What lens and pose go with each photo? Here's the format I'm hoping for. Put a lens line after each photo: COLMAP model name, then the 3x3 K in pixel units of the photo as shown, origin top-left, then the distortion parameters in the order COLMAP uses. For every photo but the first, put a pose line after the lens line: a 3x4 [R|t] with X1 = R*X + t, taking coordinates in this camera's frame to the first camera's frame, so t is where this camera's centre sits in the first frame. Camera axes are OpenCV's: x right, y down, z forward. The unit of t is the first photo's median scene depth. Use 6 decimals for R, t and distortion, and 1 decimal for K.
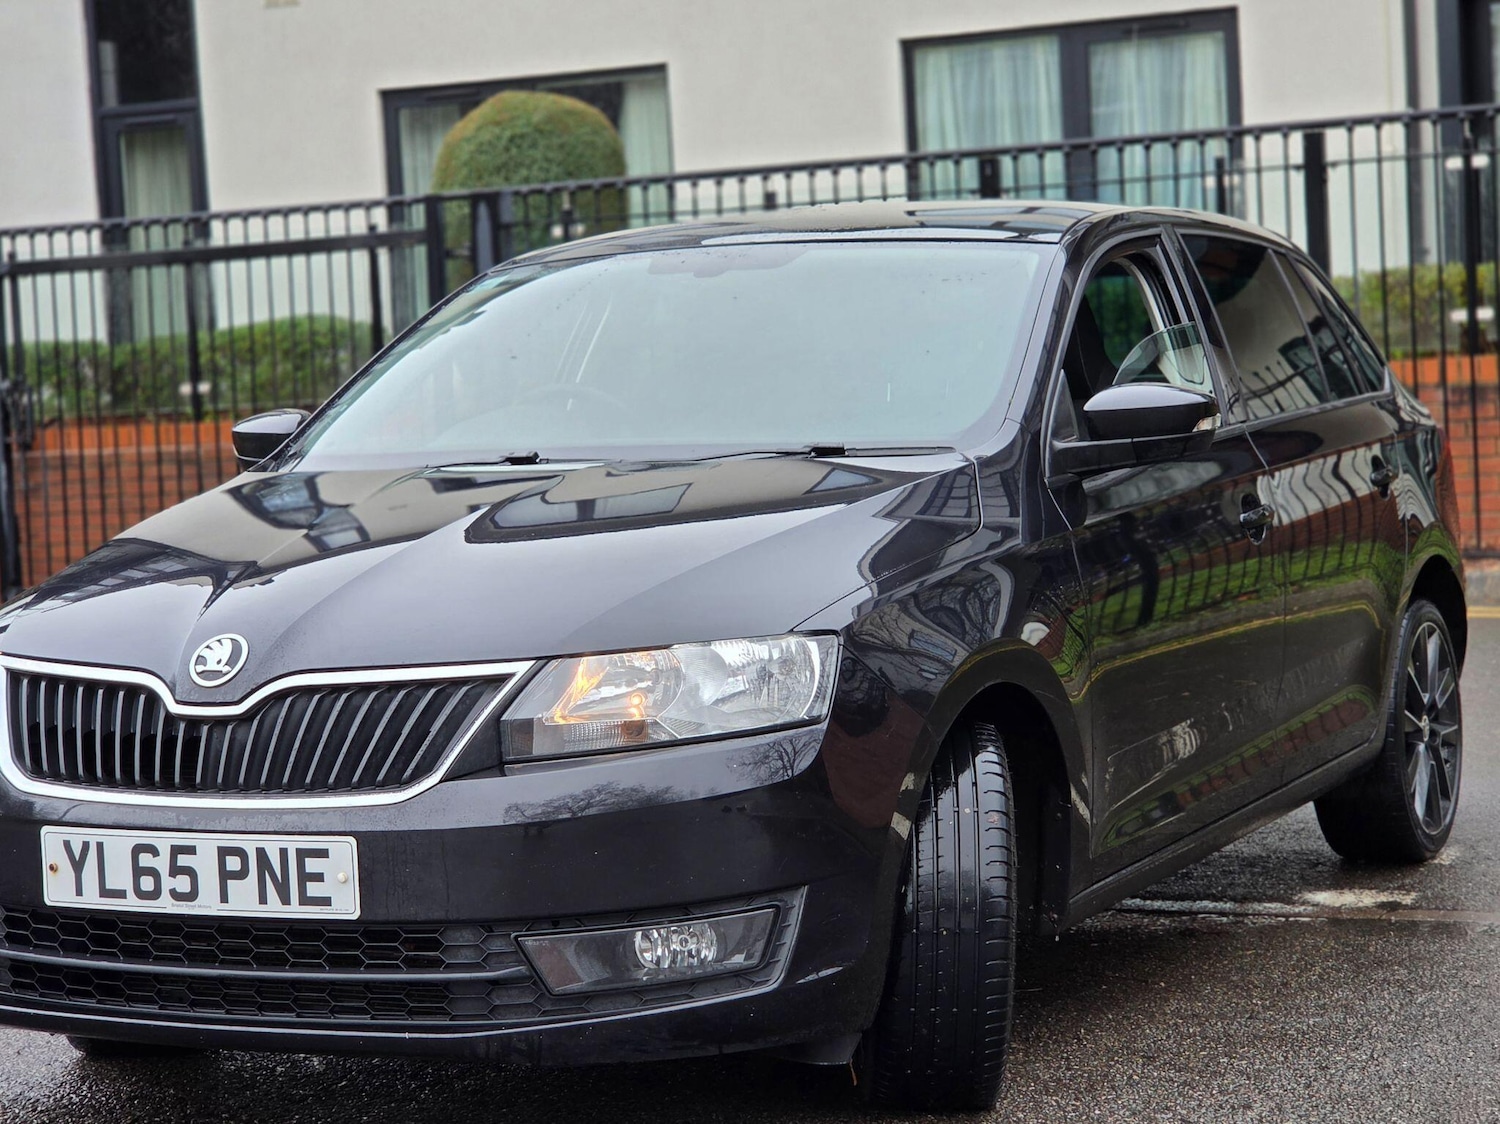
lens RADIAL K [[3151.6, 0, 752.8], [0, 3151.6, 619.2], [0, 0, 1]] dist [-0.296065, 3.751704]
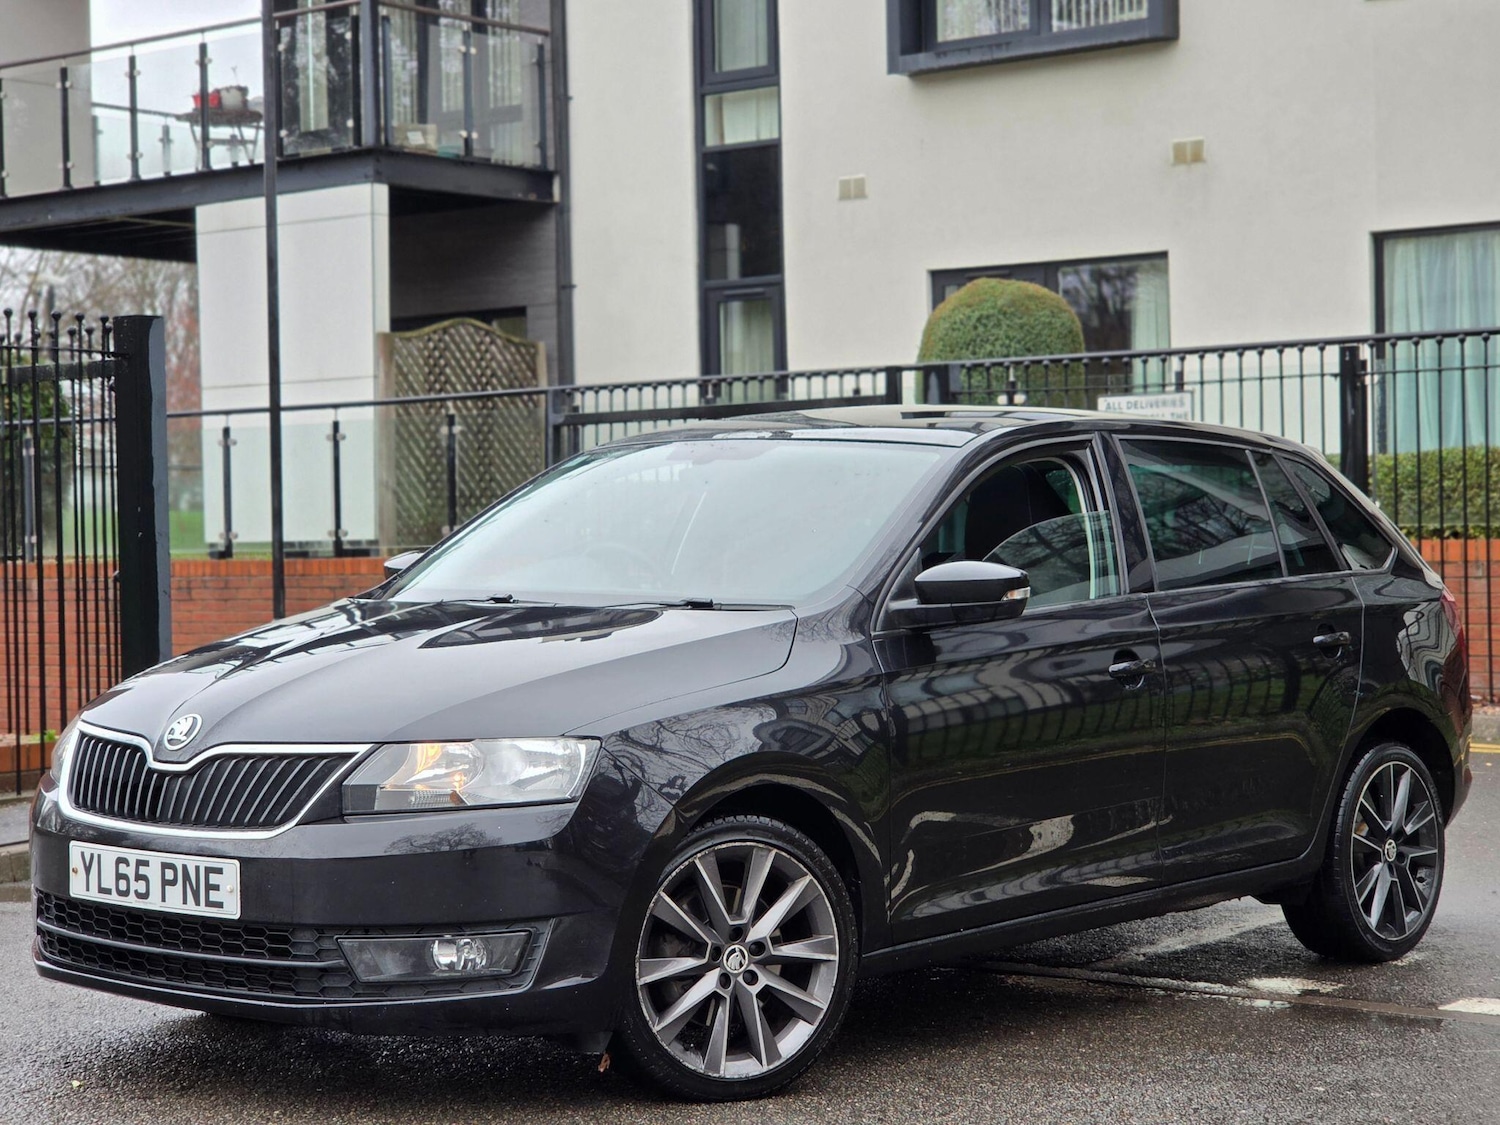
lens RADIAL K [[2832.7, 0, 716.6], [0, 2832.7, 648.4], [0, 0, 1]] dist [-0.173006, 1.888367]
pose [[0.965004, 0.045166, -0.258316, 0.294758], [-0.052012, 0.998452, -0.019726, -0.009123], [0.257025, 0.032471, 0.965859, -0.132101]]
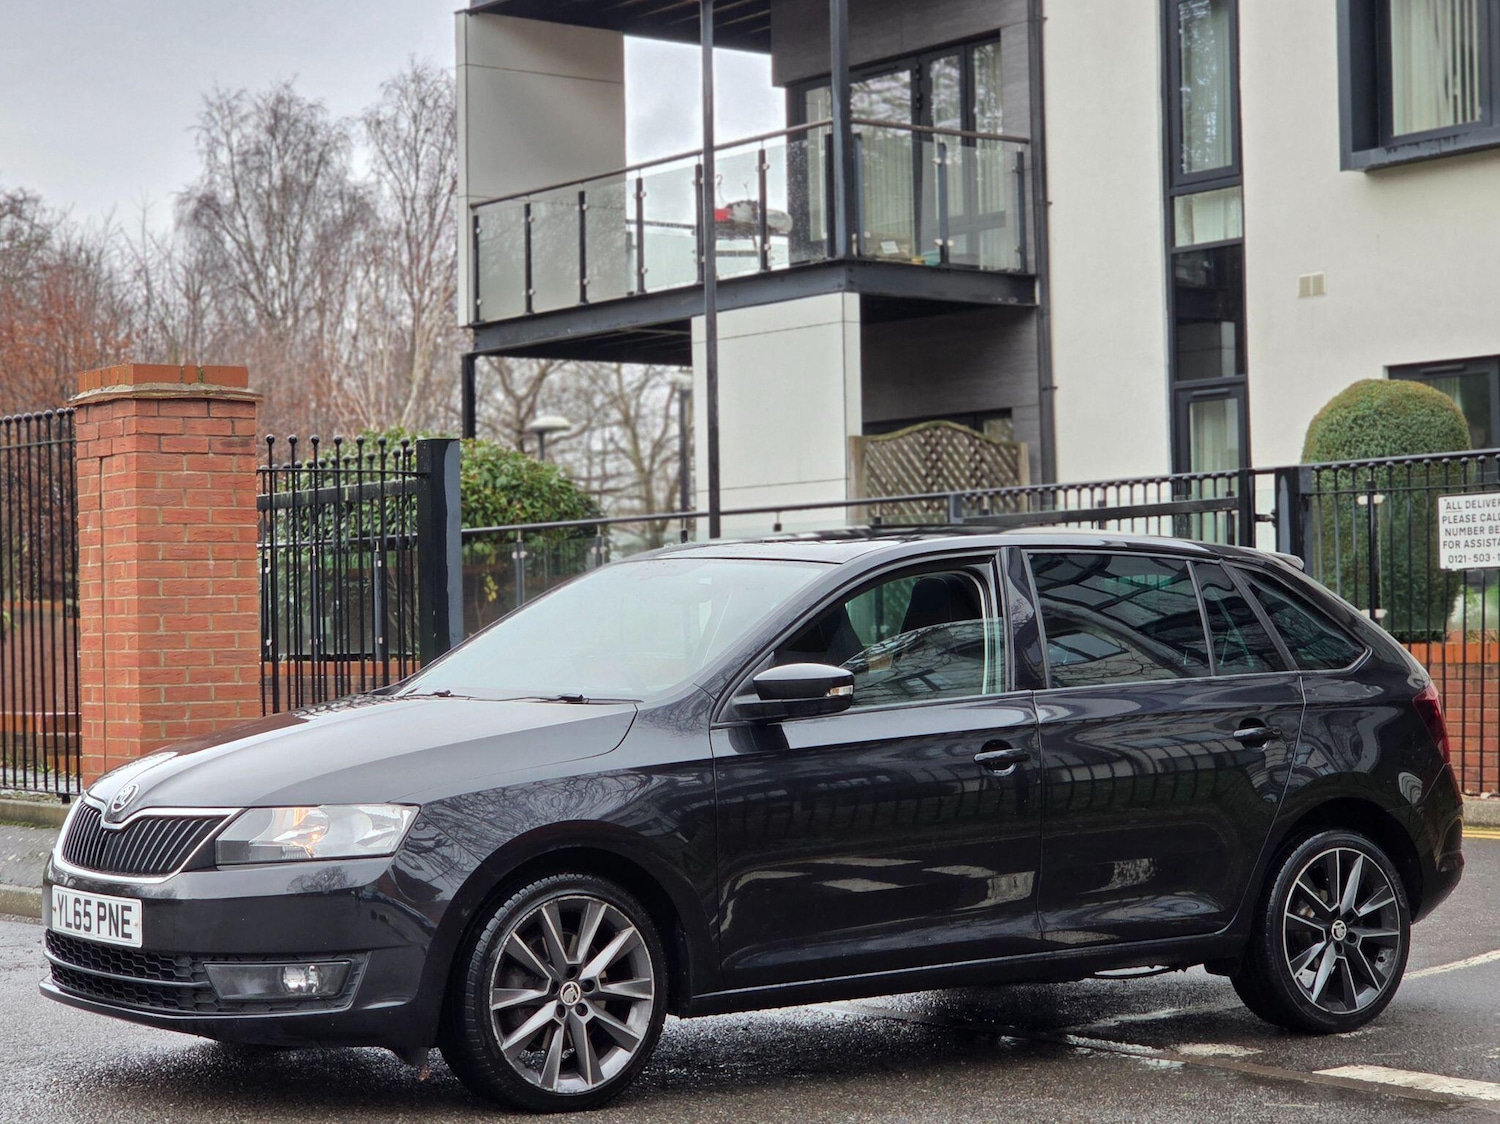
lens RADIAL K [[2951.9, 0, 755.0], [0, 2951.9, 580.1], [0, 0, 1]] dist [-0.057492, 1.403480]
pose [[0.879049, 0.026160, -0.476013, 0.705785], [-0.063630, 0.995998, -0.062768, -0.020906], [0.472466, 0.085464, 0.877195, -0.236897]]
